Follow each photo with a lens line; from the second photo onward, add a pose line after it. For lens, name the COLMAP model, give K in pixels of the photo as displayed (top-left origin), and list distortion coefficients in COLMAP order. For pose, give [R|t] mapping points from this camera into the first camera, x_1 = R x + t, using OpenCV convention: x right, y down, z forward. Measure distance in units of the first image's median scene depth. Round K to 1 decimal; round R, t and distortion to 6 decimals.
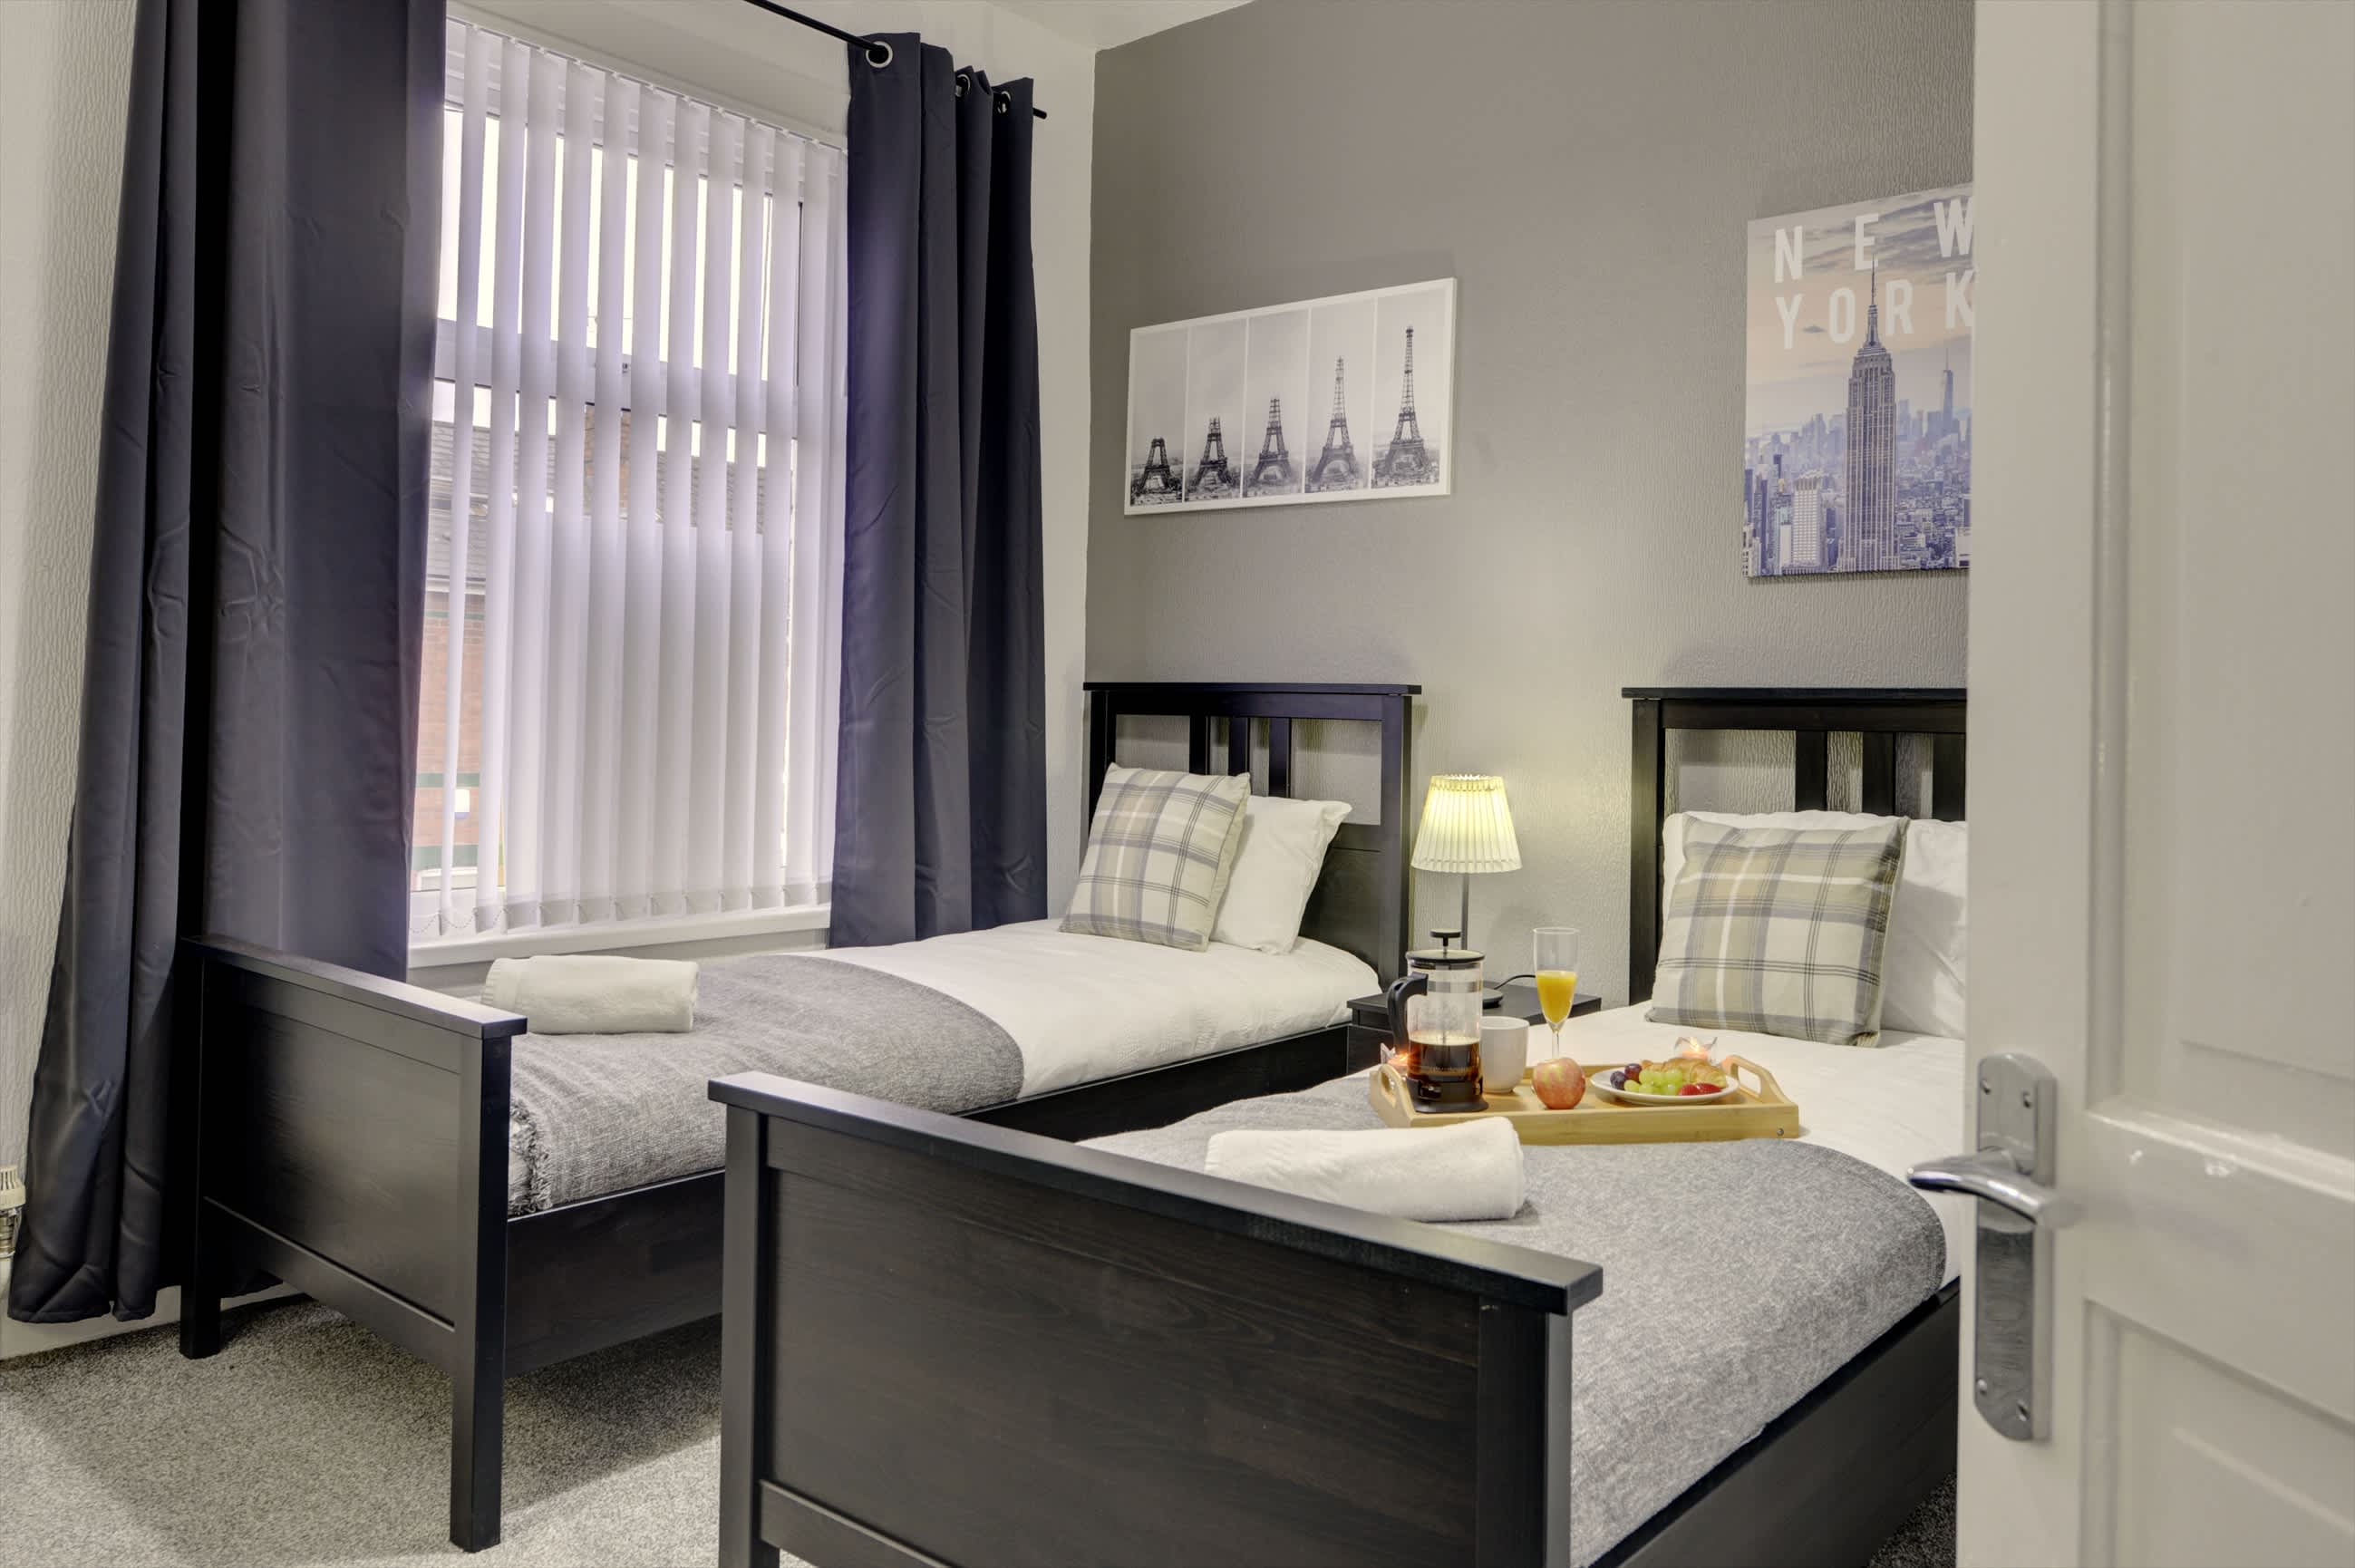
lens RADIAL K [[1649.7, 0, 1384.0], [0, 1649.7, 688.2], [0, 0, 1]] dist [-0.004582, -0.001443]
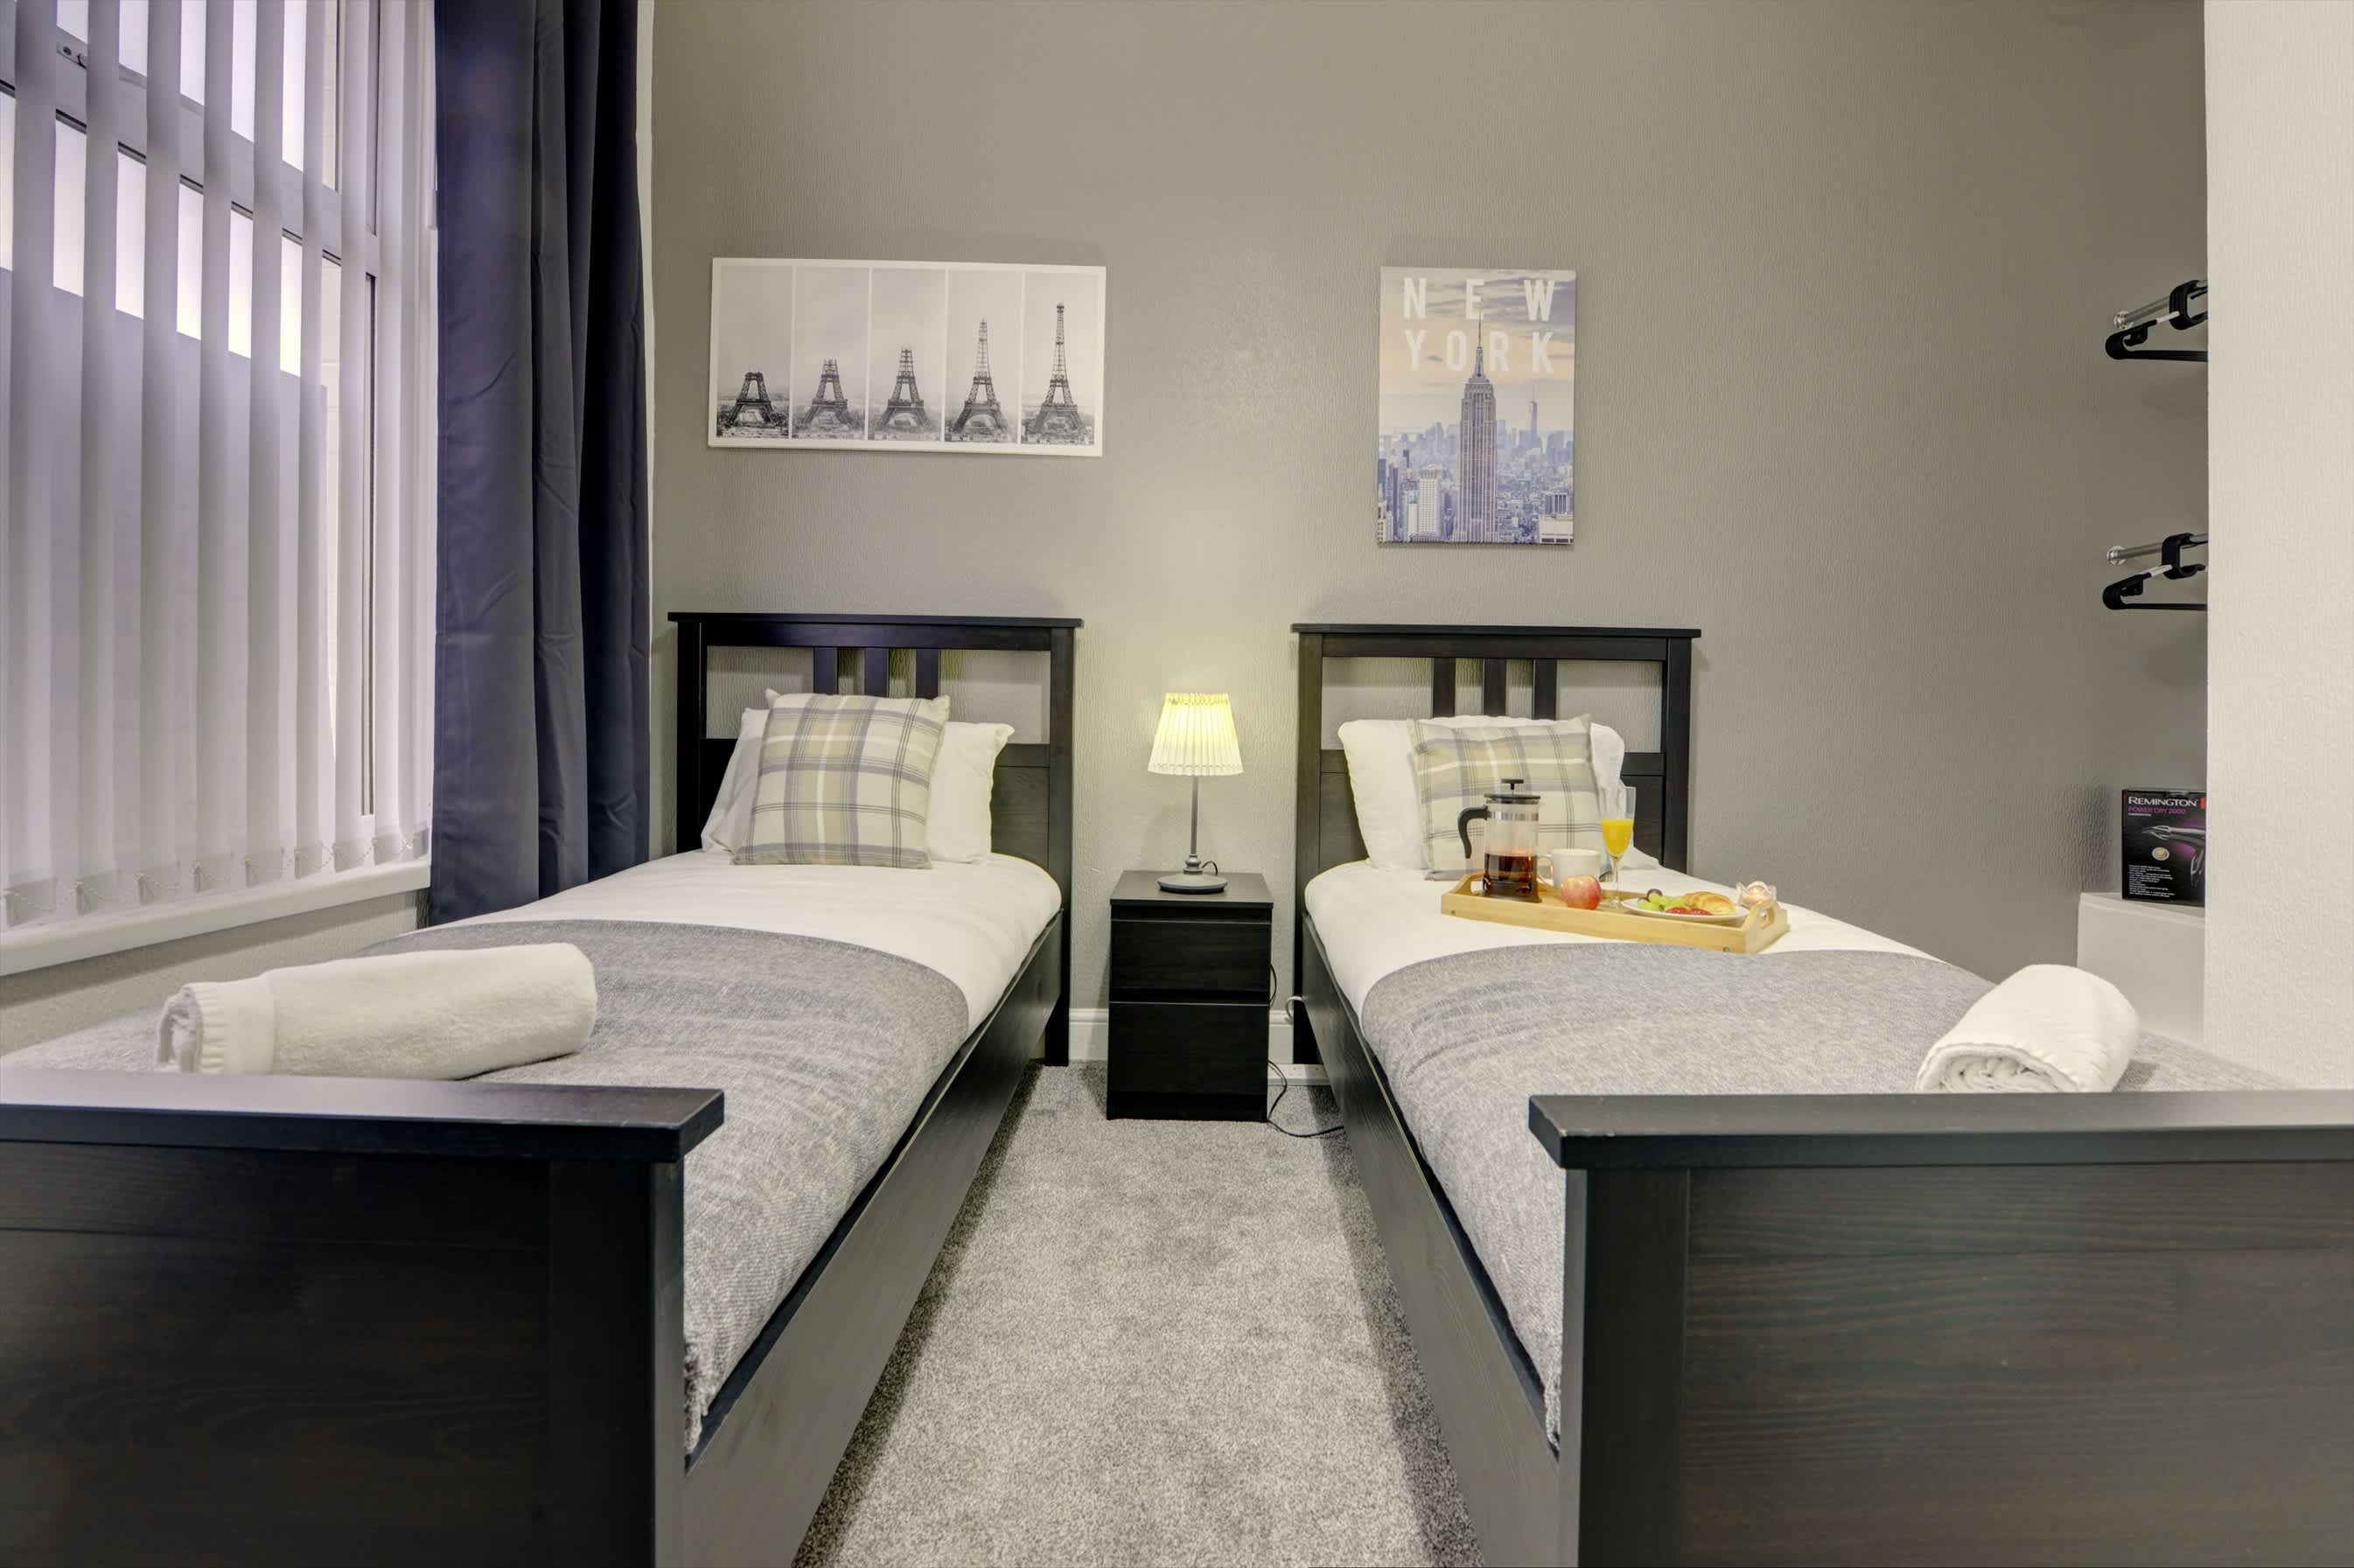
lens RADIAL K [[1002.5, 0, 1200.0], [0, 1002.5, 738.2], [0, 0, 1]] dist [-0.010052, -0.000231]
pose [[0.802293, -0.018435, 0.596645, -0.379330], [-0.008853, 0.999046, 0.042774, 0.056491], [-0.596864, -0.039599, 0.801364, 0.454418]]
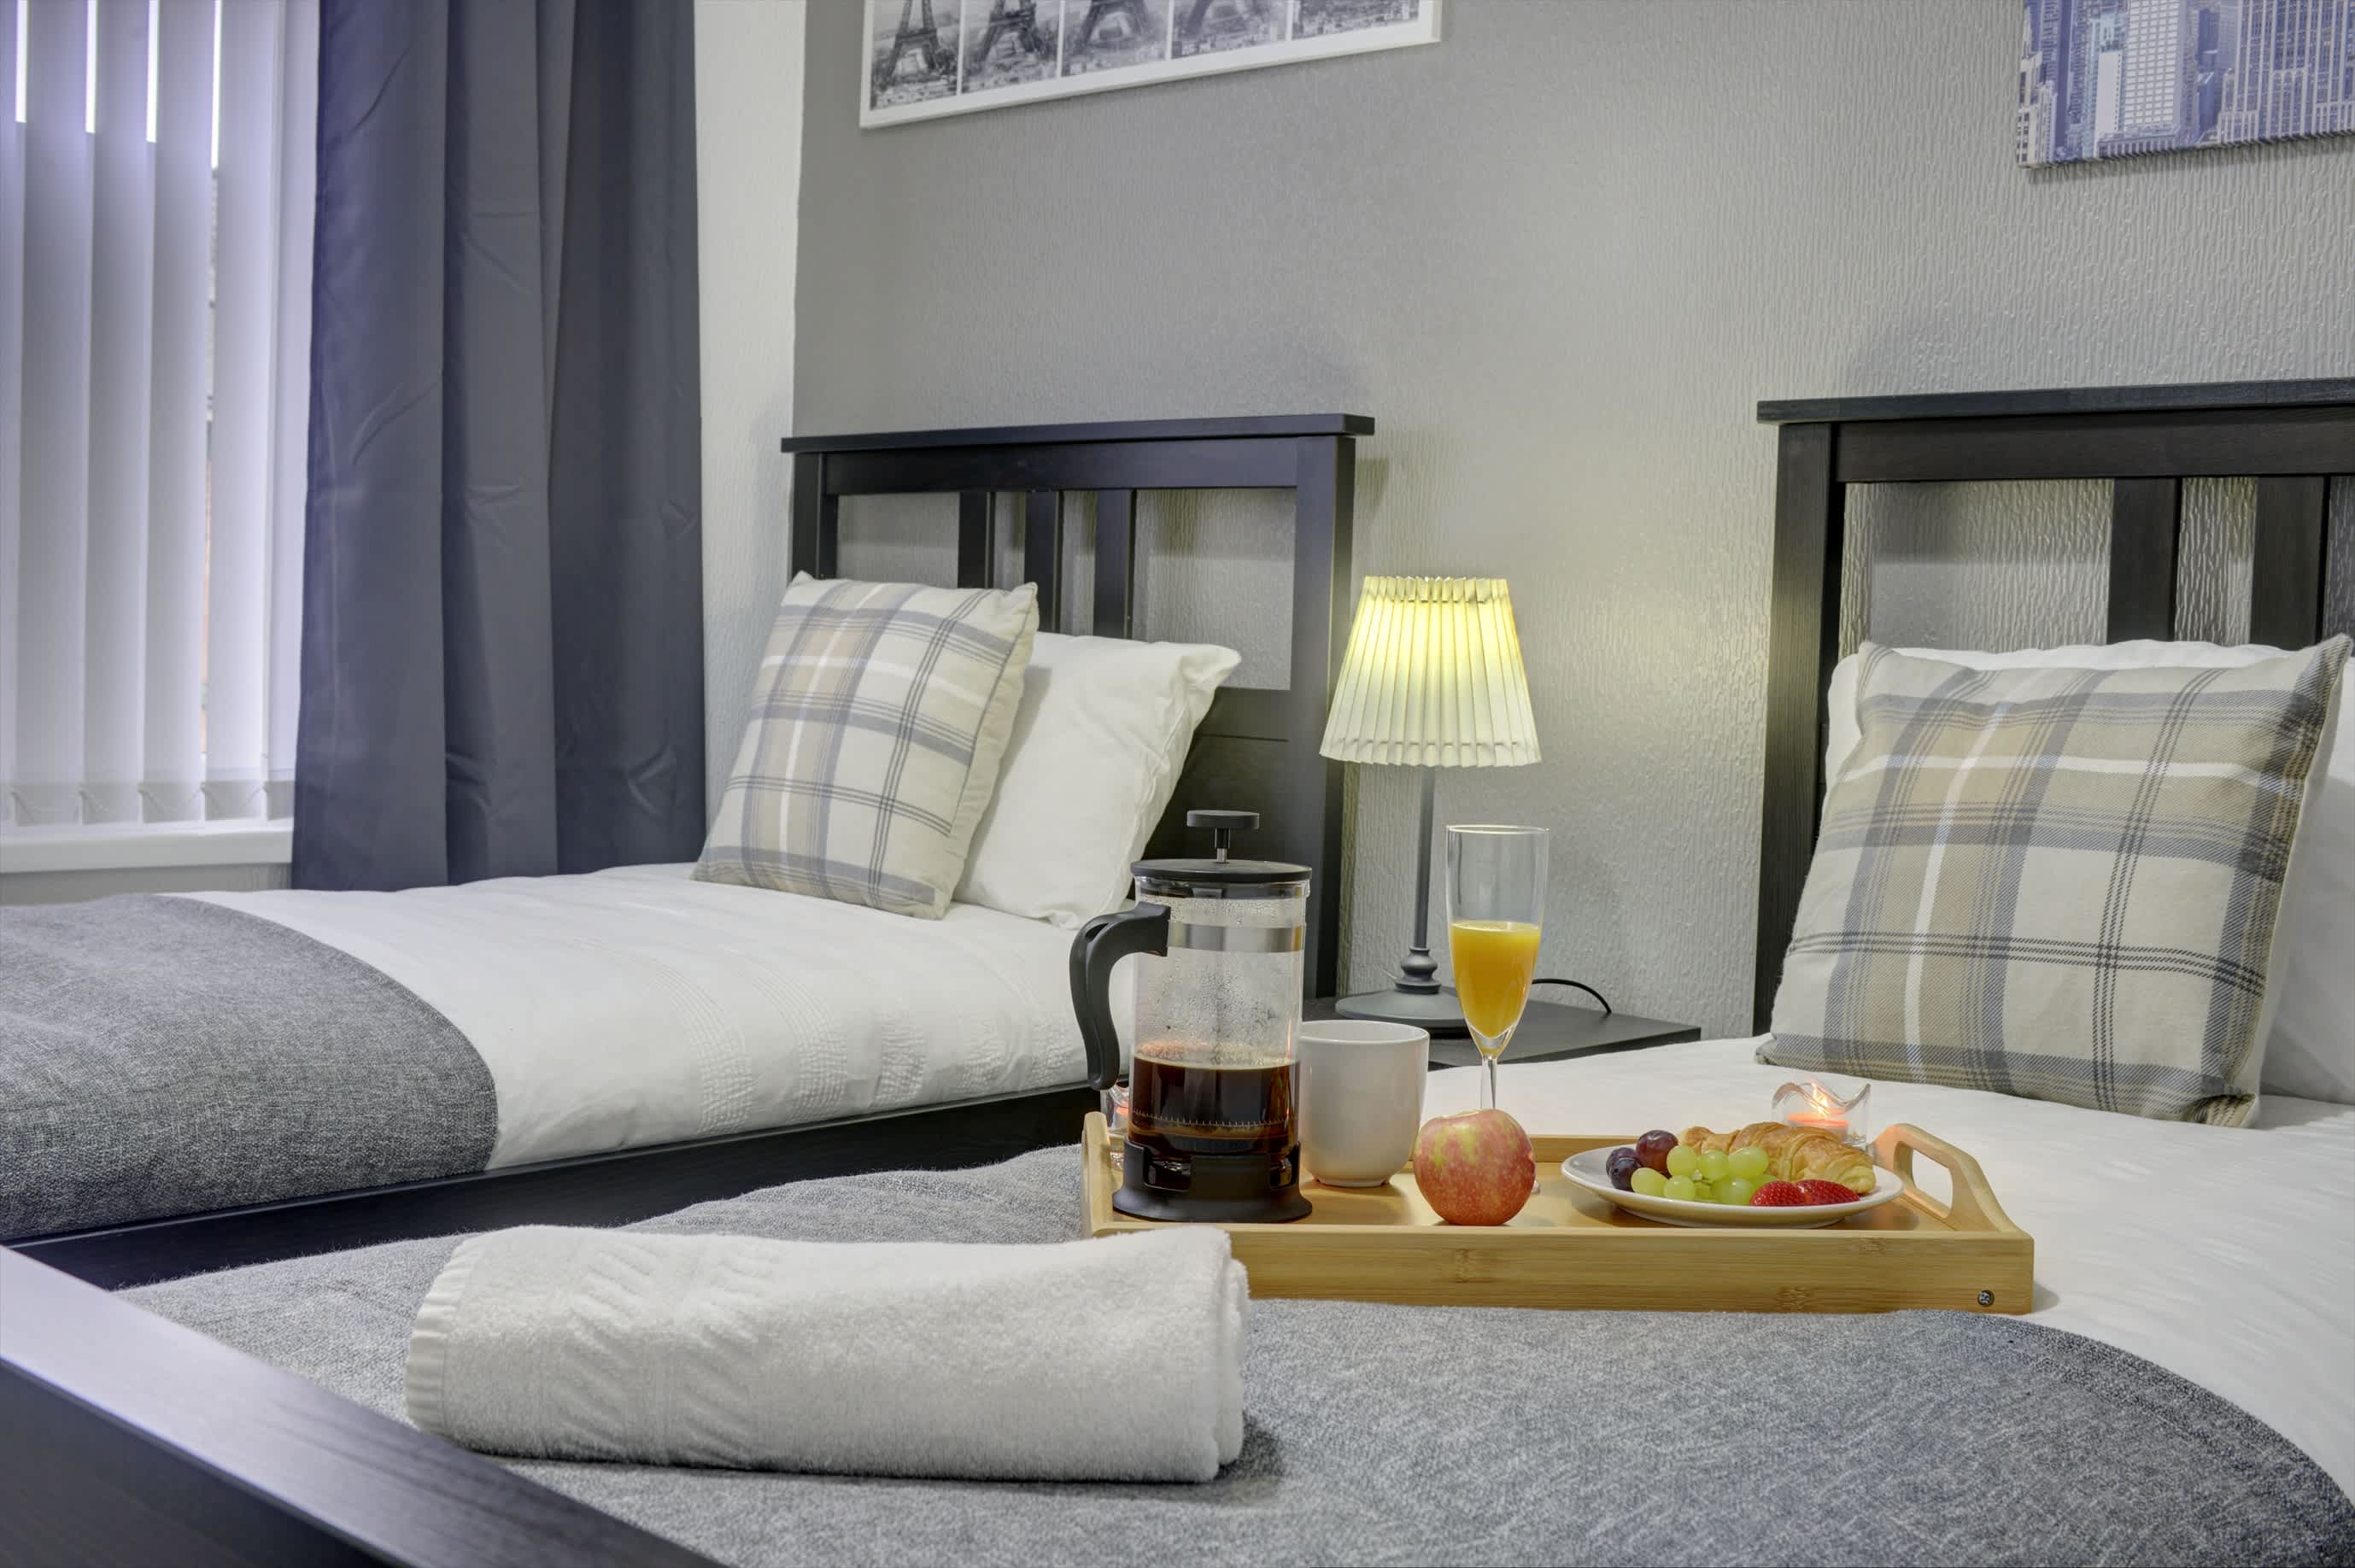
lens RADIAL K [[2597.6, 0, 1178.5], [0, 2597.6, 795.9], [0, 0, 1]] dist [-0.065142, 0.088718]
pose [[0.991802, 0.022158, -0.125845, 0.076098], [-0.012359, 0.996867, 0.078121, 0.060863], [0.127182, -0.075925, 0.988969, 0.218646]]
